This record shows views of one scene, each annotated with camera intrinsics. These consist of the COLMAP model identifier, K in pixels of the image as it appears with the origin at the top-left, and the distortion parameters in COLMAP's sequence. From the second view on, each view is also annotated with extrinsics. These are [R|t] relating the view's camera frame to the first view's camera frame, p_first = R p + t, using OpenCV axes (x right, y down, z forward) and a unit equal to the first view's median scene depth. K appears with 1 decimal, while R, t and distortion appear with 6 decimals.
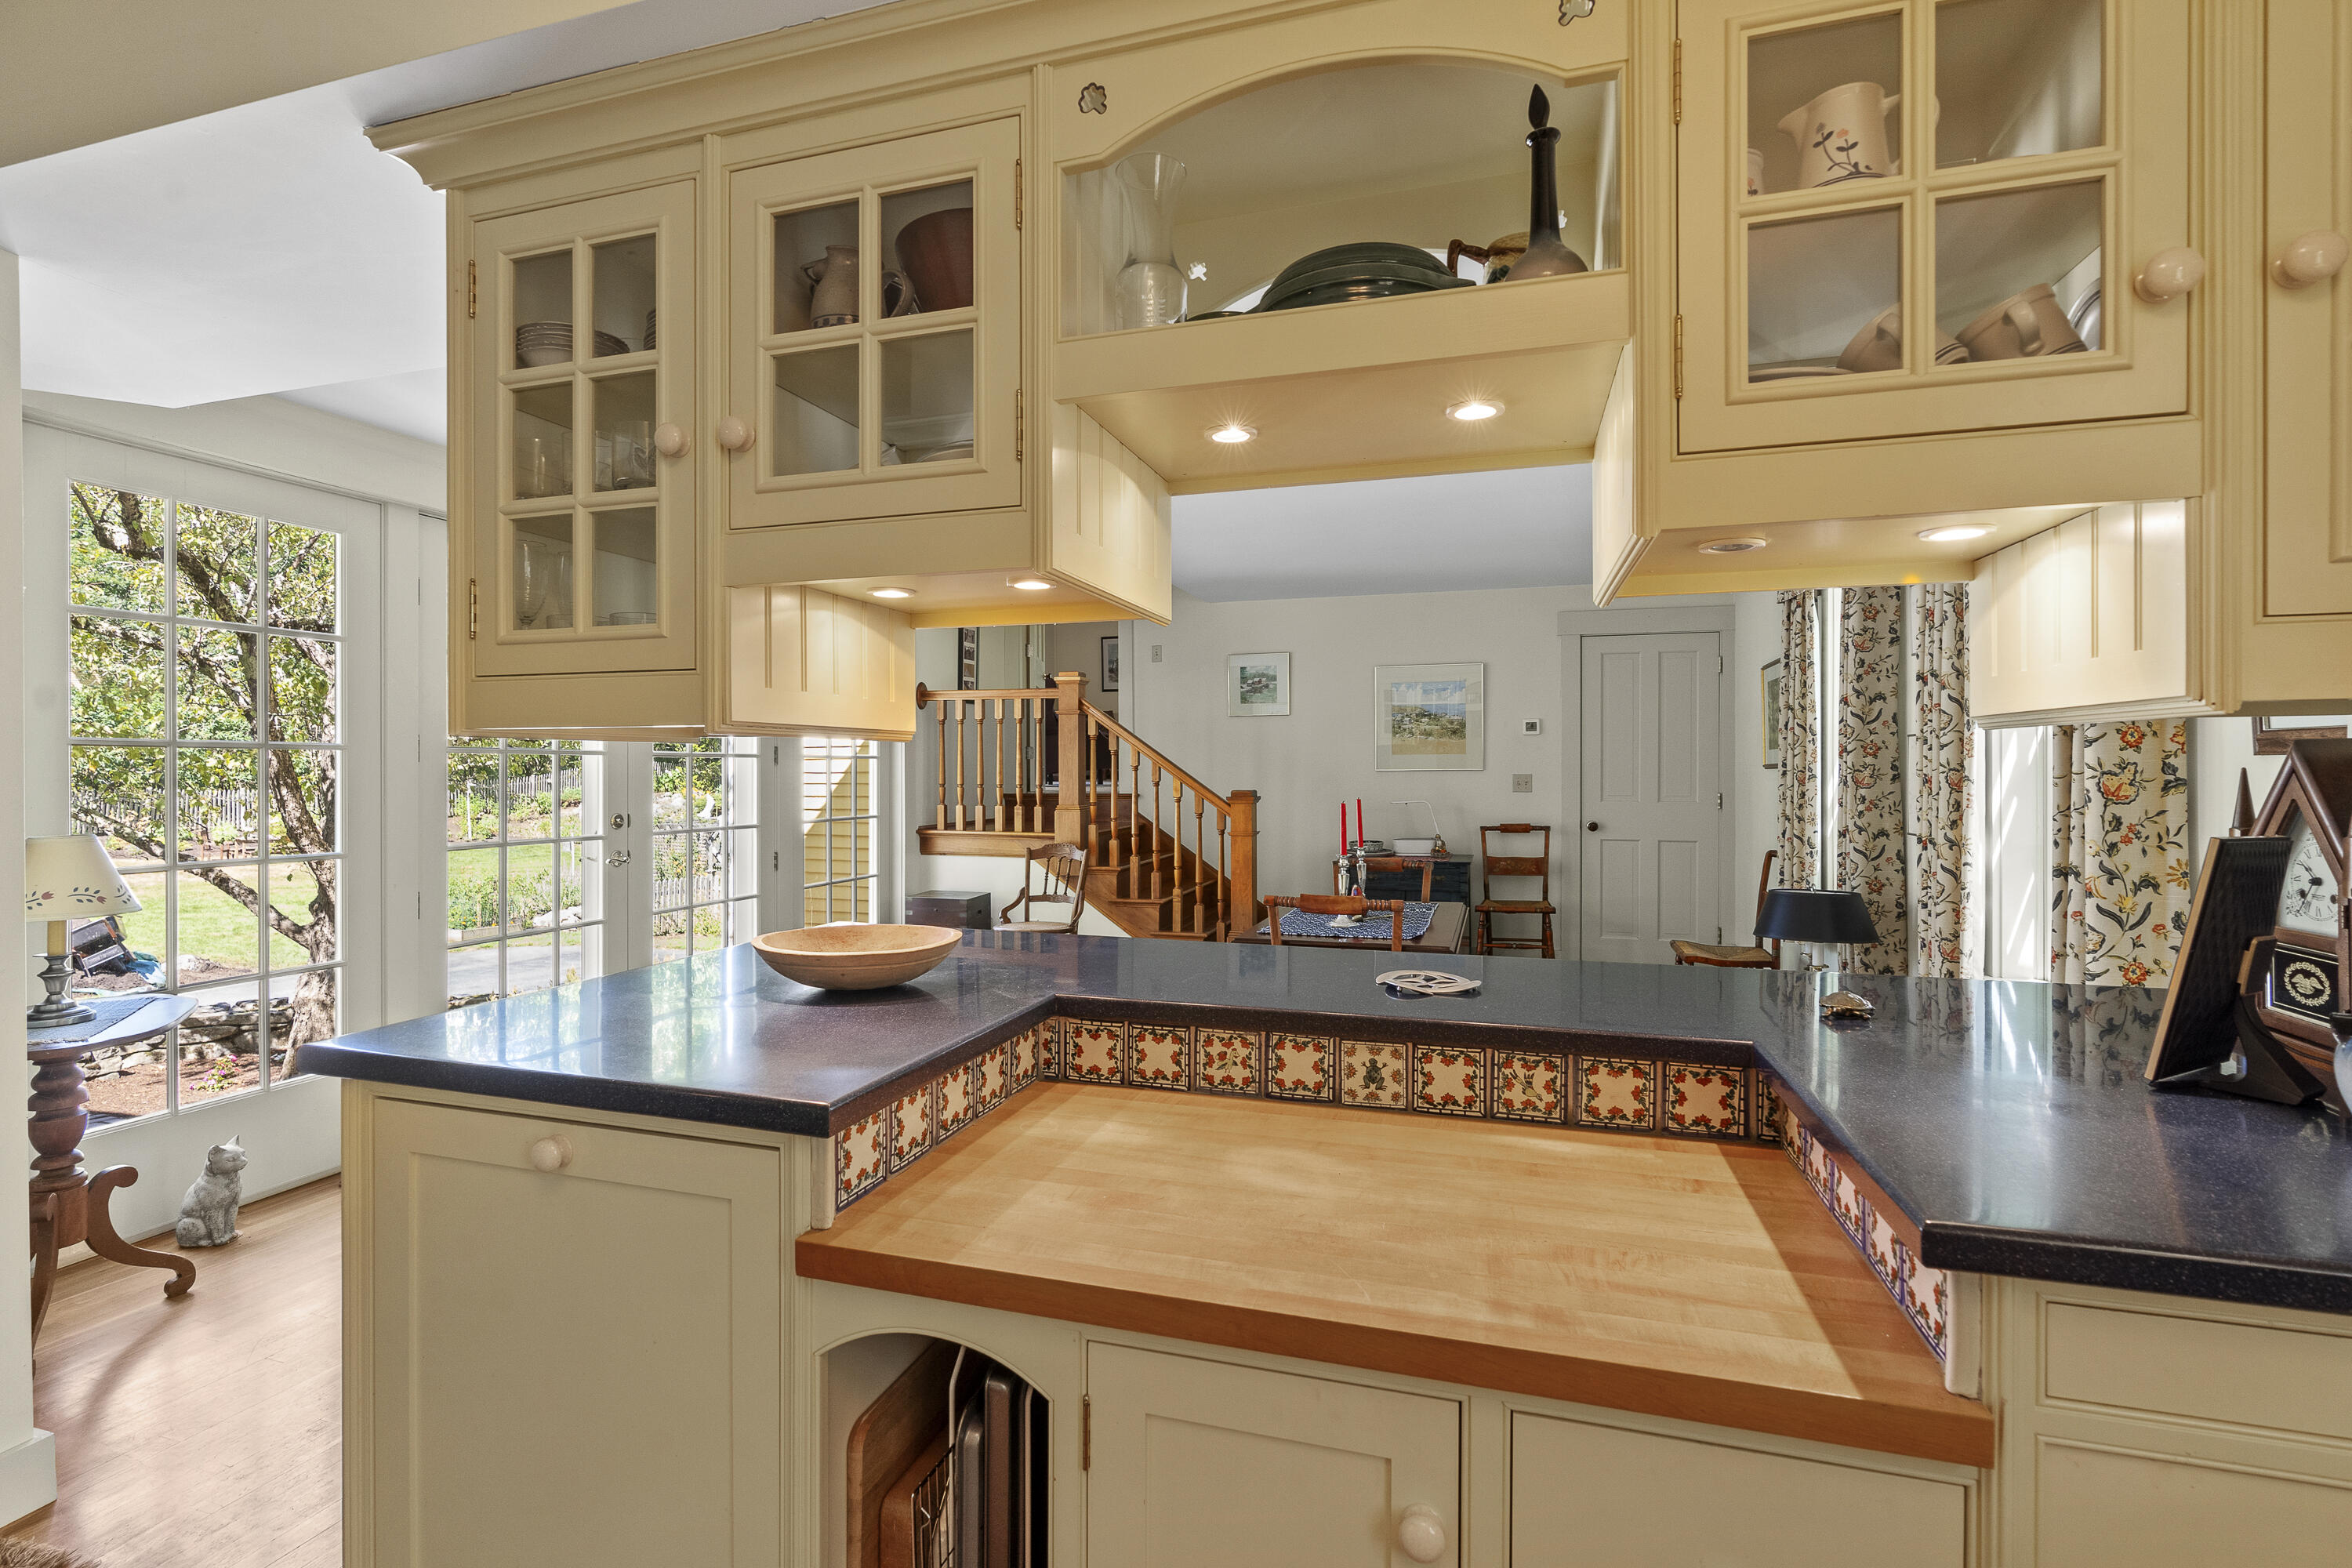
lens RADIAL K [[1079.1, 0, 1190.3], [0, 1079.1, 779.9], [0, 0, 1]] dist [-0.004952, 0.002698]
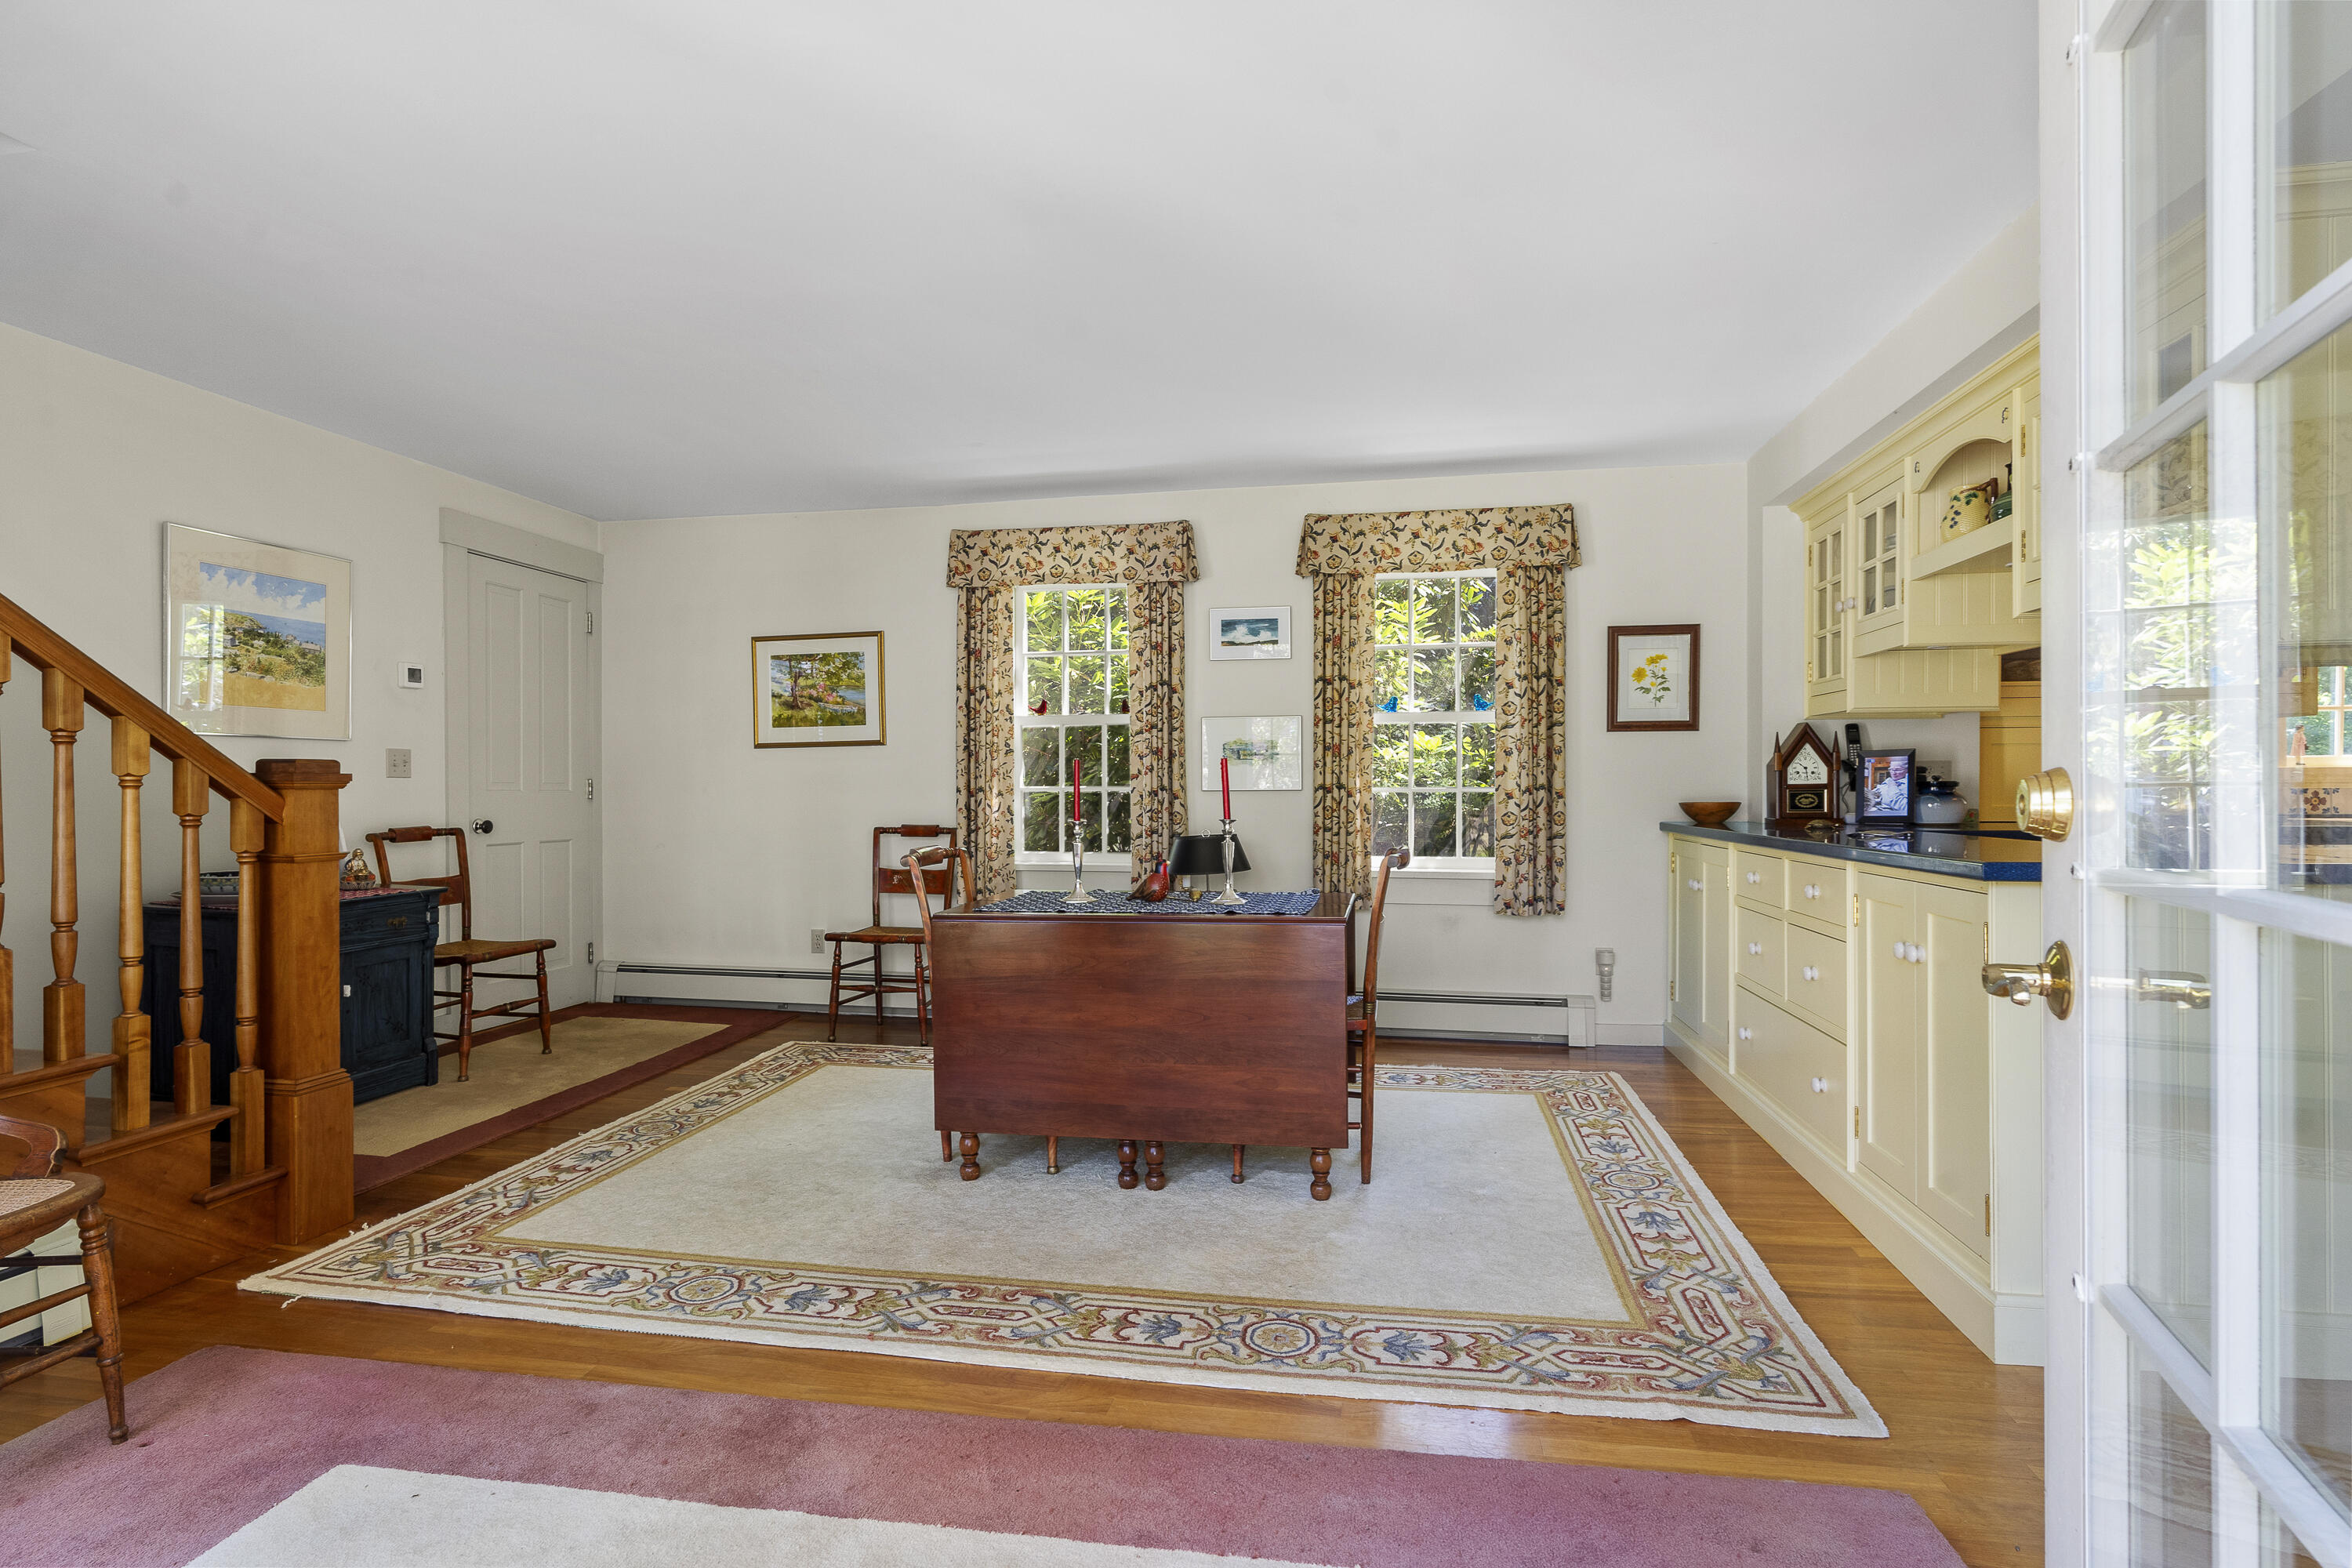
lens RADIAL K [[1177.7, 0, 1179.4], [0, 1177.7, 791.3], [0, 0, 1]] dist [-0.005861, 0.002751]
pose [[-0.105770, -0.004538, 0.994380, -0.430758], [0.019424, 0.999789, 0.006629, 0.024293], [-0.994201, 0.020016, -0.105660, 0.634570]]
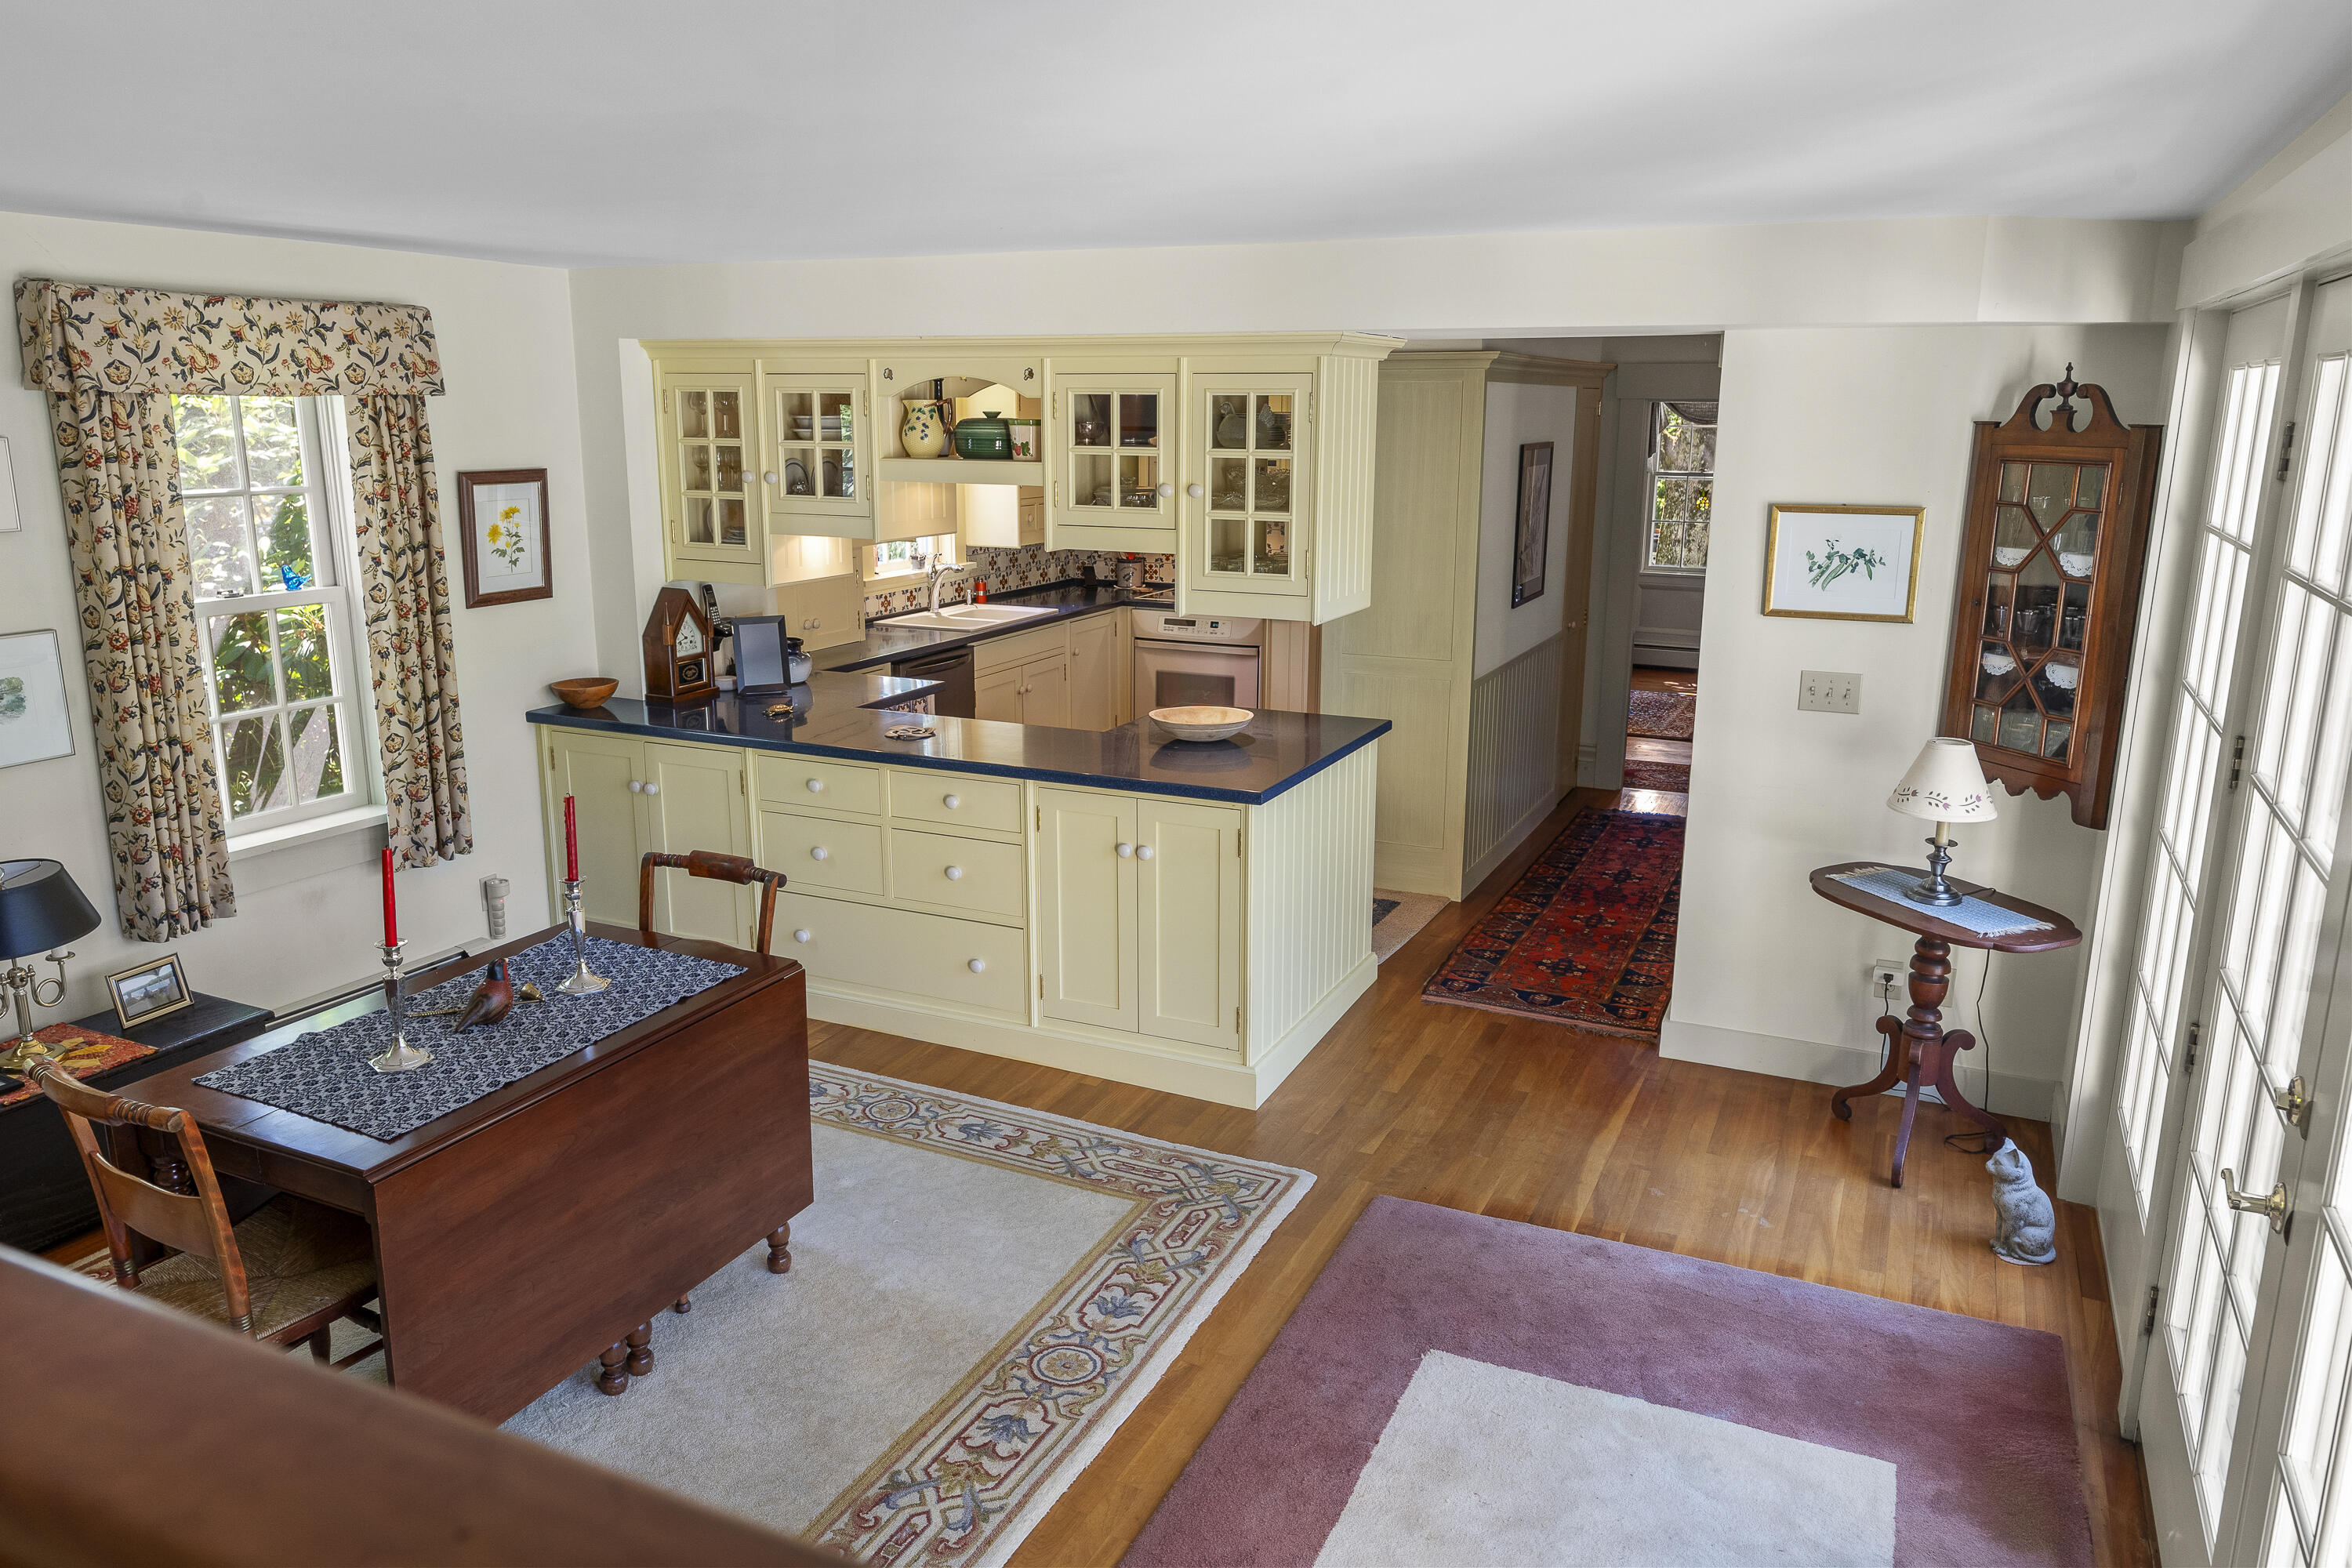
lens RADIAL K [[1611.5, 0, 1181.7], [0, 1611.5, 782.9], [0, 0, 1]] dist [0.008761, 0.003669]
pose [[-0.988666, -0.041210, 0.144365, -0.184329], [-0.004826, 0.969816, 0.243791, -0.116235], [-0.150054, 0.240331, -0.959023, 1.018214]]
